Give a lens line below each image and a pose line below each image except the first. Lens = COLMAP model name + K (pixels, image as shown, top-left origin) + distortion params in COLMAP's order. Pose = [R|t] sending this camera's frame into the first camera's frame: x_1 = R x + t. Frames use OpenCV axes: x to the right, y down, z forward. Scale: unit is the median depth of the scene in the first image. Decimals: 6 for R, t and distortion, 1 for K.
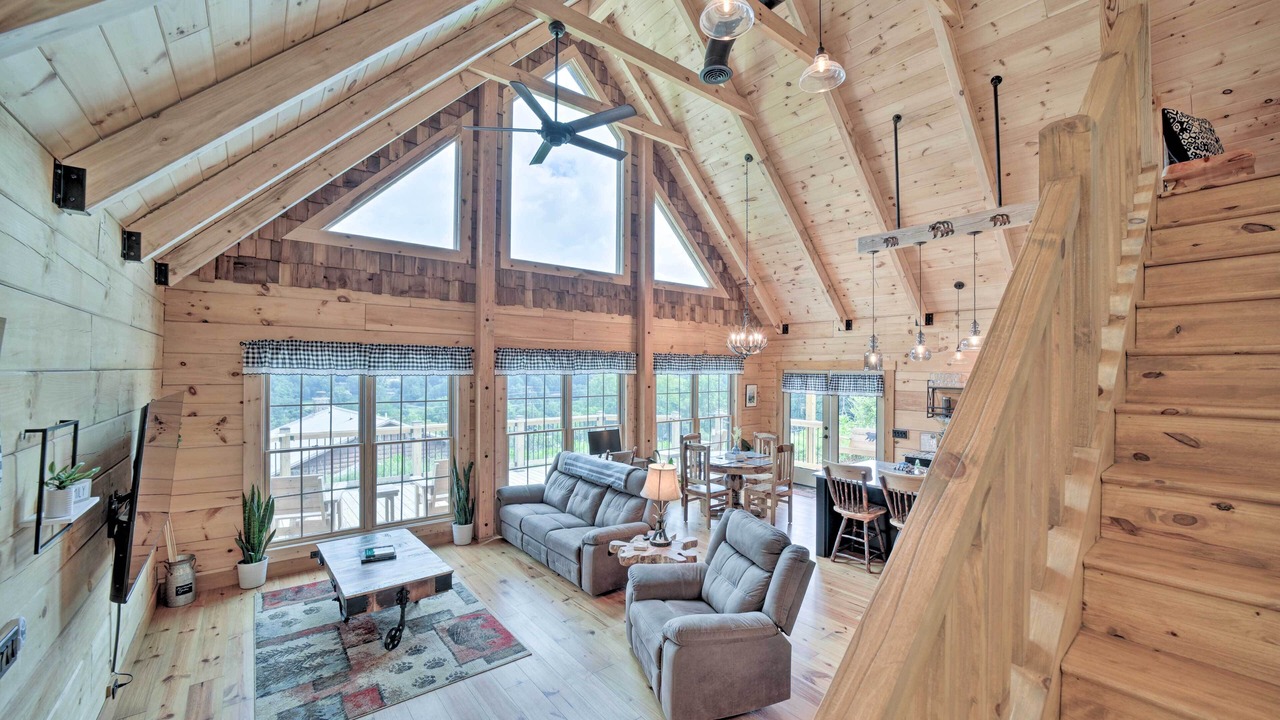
lens RADIAL K [[512.7, 0, 648.3], [0, 512.7, 367.3], [0, 0, 1]] dist [-0.014152, 0.000068]
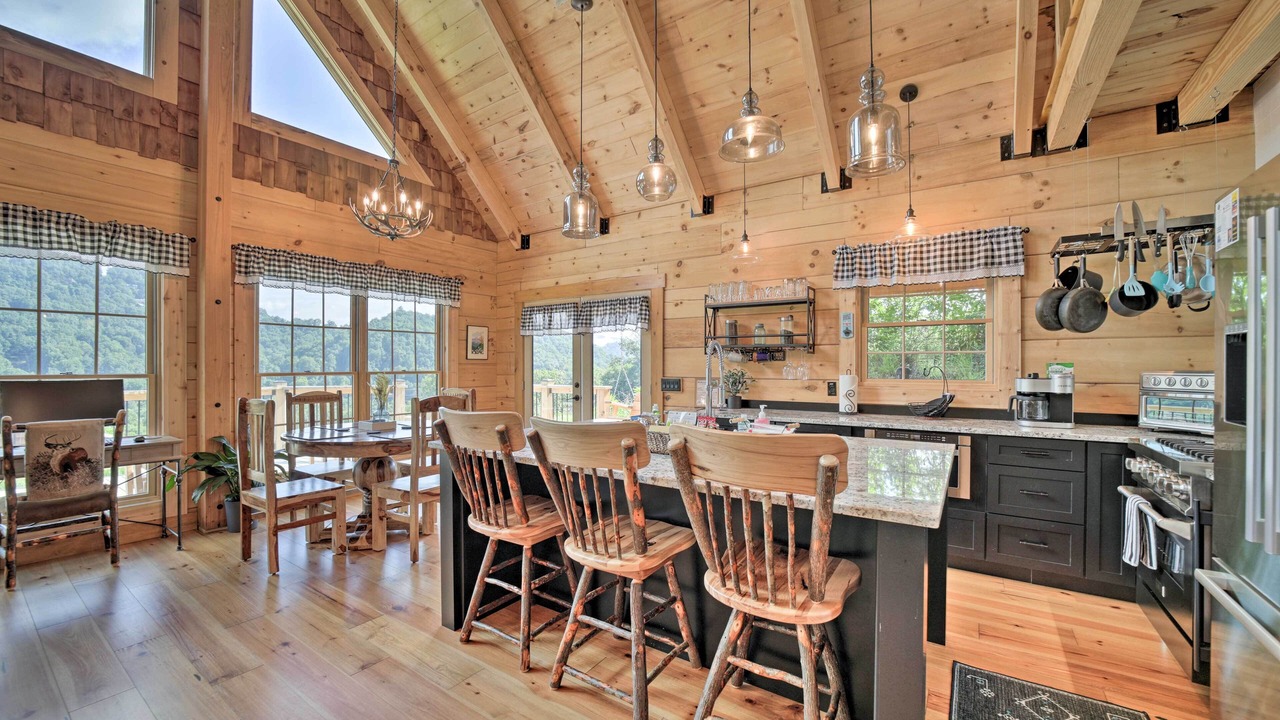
lens RADIAL K [[497.6, 0, 646.0], [0, 497.6, 365.2], [0, 0, 1]] dist [-0.014296, 0.001166]
pose [[0.957989, -0.003064, 0.286788, 0.282226], [0.003303, 0.999994, -0.000350, 0.107092], [-0.286785, 0.001283, 0.957994, 0.403095]]
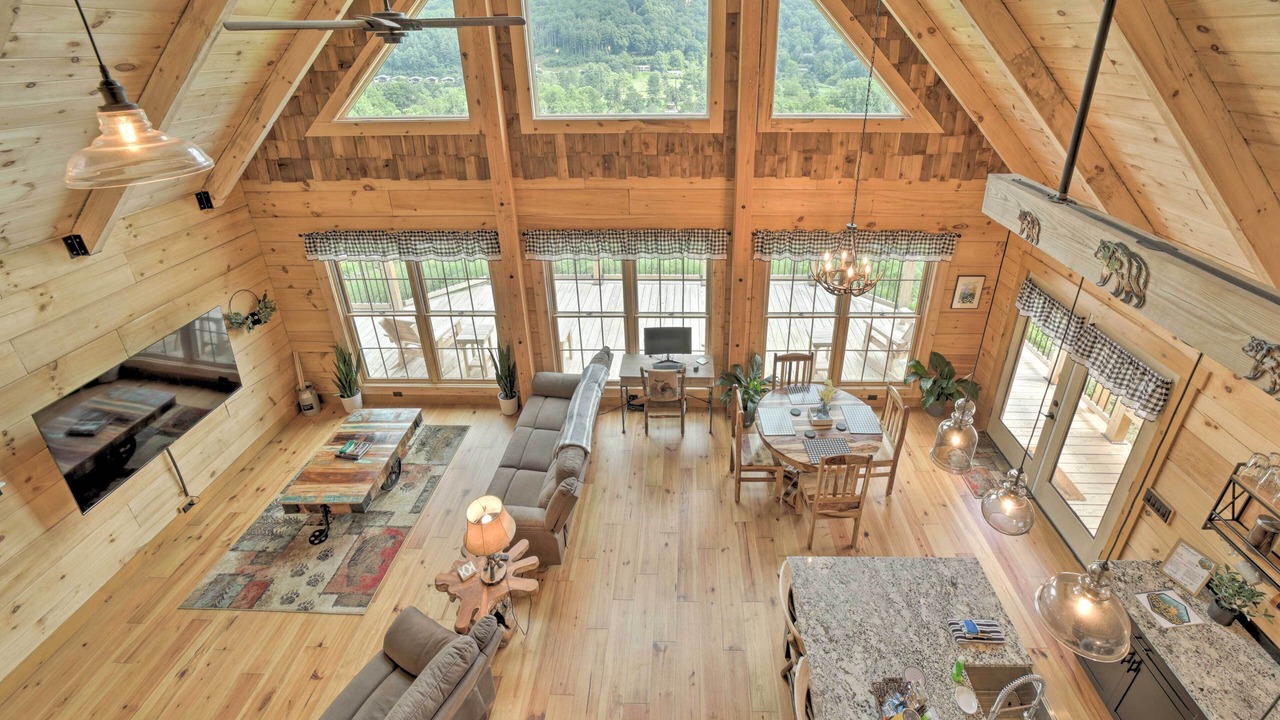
lens RADIAL K [[546.3, 0, 668.9], [0, 546.3, 281.7], [0, 0, 1]] dist [-0.022554, 0.000436]
pose [[0.758560, 0.251424, -0.601143, 0.394441], [0.018012, 0.914116, 0.405052, -0.277727], [0.651354, -0.318085, 0.688883, 0.418176]]
